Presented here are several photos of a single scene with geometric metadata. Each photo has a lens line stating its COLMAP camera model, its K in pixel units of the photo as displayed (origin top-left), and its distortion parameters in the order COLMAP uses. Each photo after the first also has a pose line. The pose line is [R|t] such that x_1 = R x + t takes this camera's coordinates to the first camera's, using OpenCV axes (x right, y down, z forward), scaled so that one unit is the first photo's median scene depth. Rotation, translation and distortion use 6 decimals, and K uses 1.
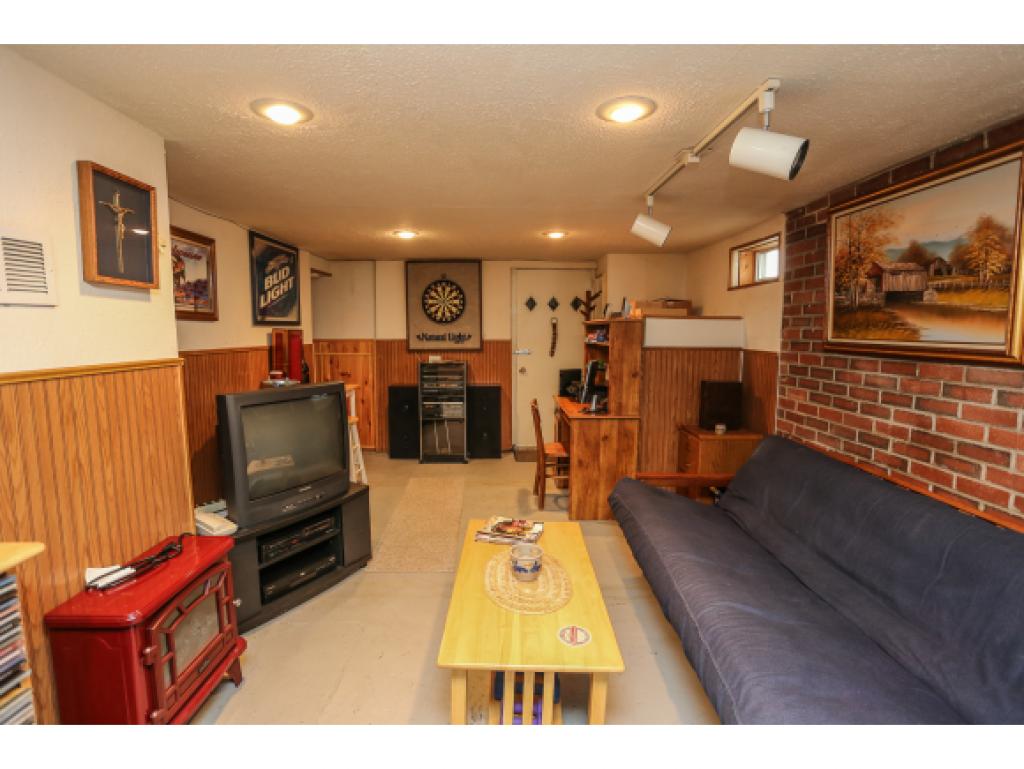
lens RADIAL K [[500.7, 0, 508.0], [0, 500.7, 386.8], [0, 0, 1]] dist [-0.082342, 0.042597]
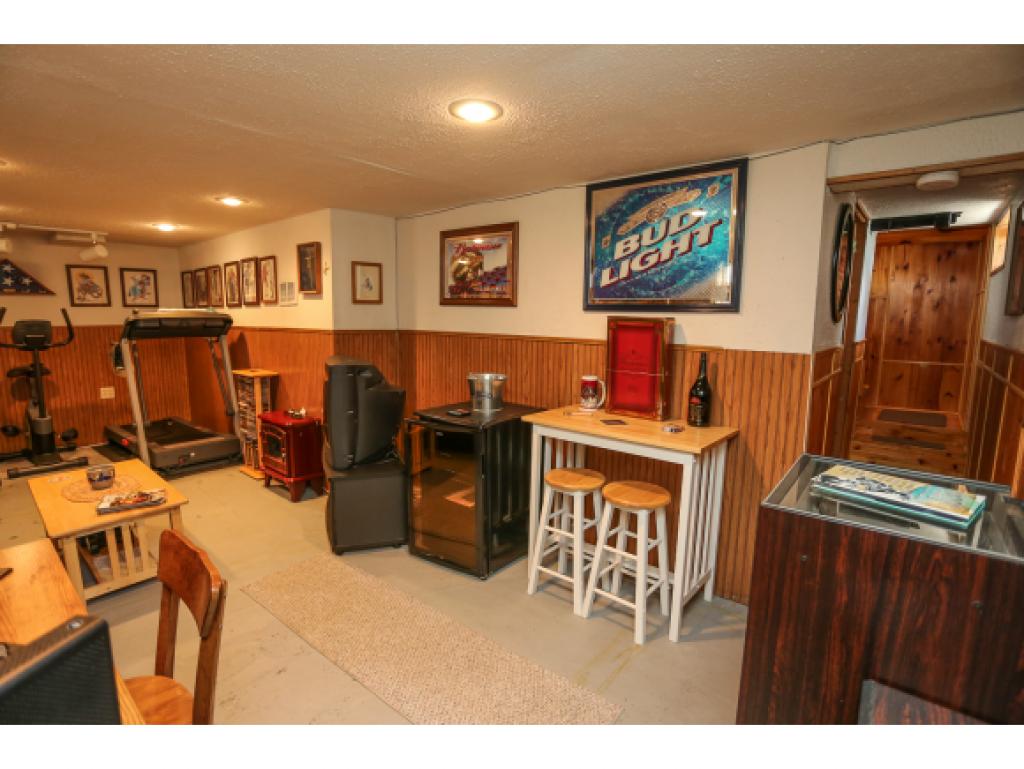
lens RADIAL K [[500.7, 0, 508.0], [0, 500.7, 386.8], [0, 0, 1]] dist [-0.082342, 0.042597]
pose [[-0.649594, 0.099527, -0.753738, 0.159671], [-0.098447, 0.972037, 0.213197, -0.167747], [0.753880, 0.212695, -0.621631, 1.453084]]
